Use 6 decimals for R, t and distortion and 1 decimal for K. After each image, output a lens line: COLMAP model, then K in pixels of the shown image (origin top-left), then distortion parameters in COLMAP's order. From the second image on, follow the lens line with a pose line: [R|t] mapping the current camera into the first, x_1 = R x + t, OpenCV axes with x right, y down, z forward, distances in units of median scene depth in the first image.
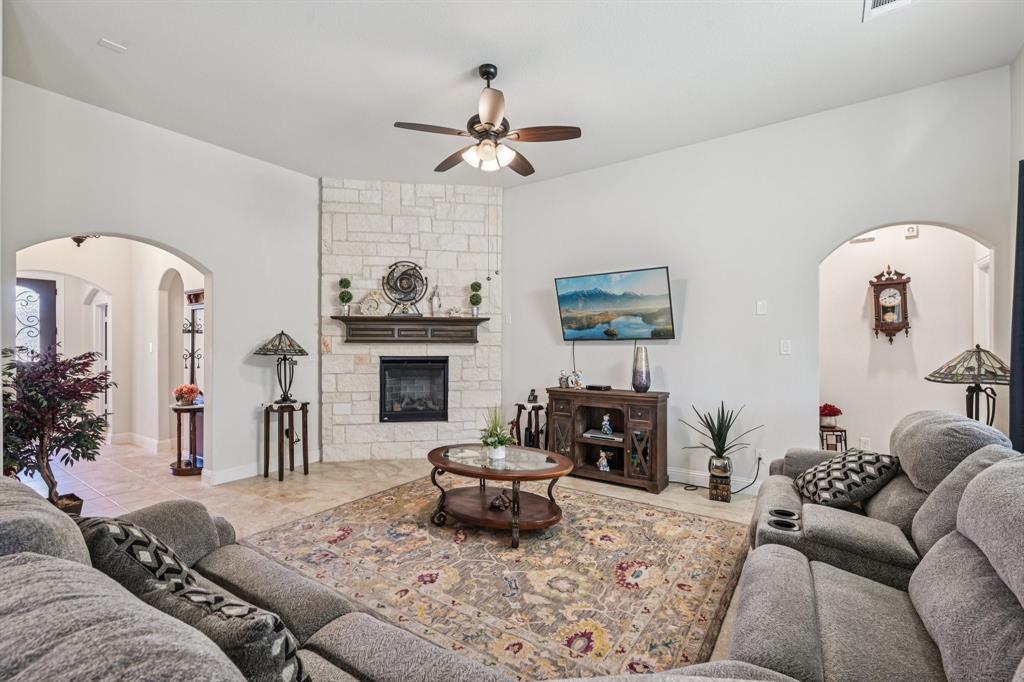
lens RADIAL K [[439.4, 0, 513.5], [0, 439.4, 345.2], [0, 0, 1]] dist [-0.000493, -0.000092]
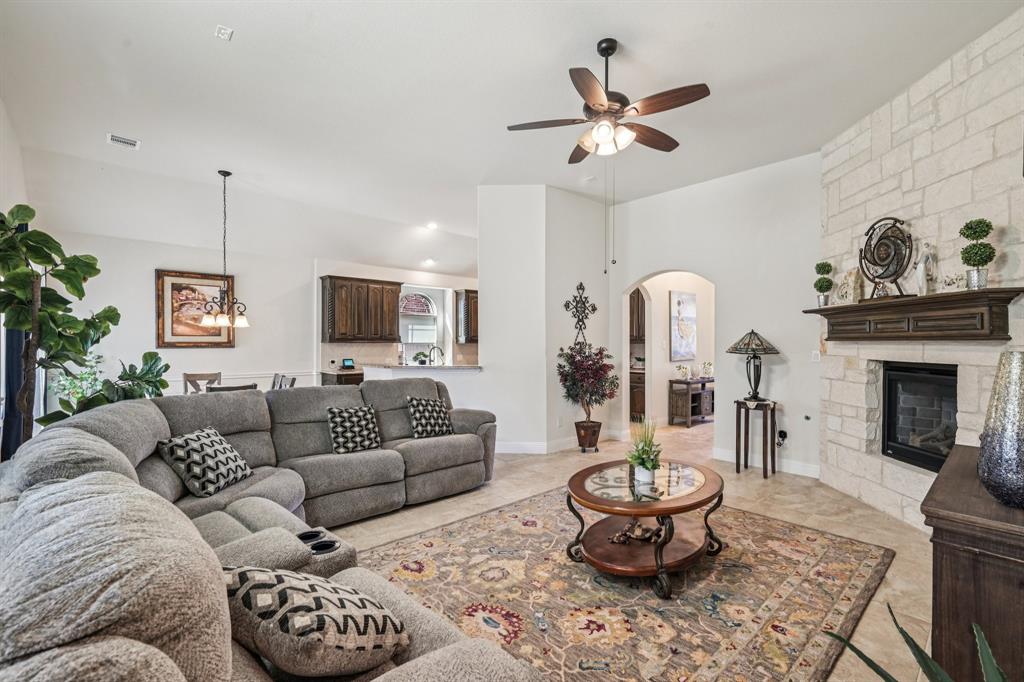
lens RADIAL K [[475.7, 0, 540.2], [0, 475.7, 343.6], [0, 0, 1]] dist [0.000795, 0.000111]
pose [[-0.202038, 0.001110, -0.979377, 0.575599], [-0.002991, 0.999994, 0.001750, -0.000669], [0.979373, 0.003283, -0.202033, 0.644520]]
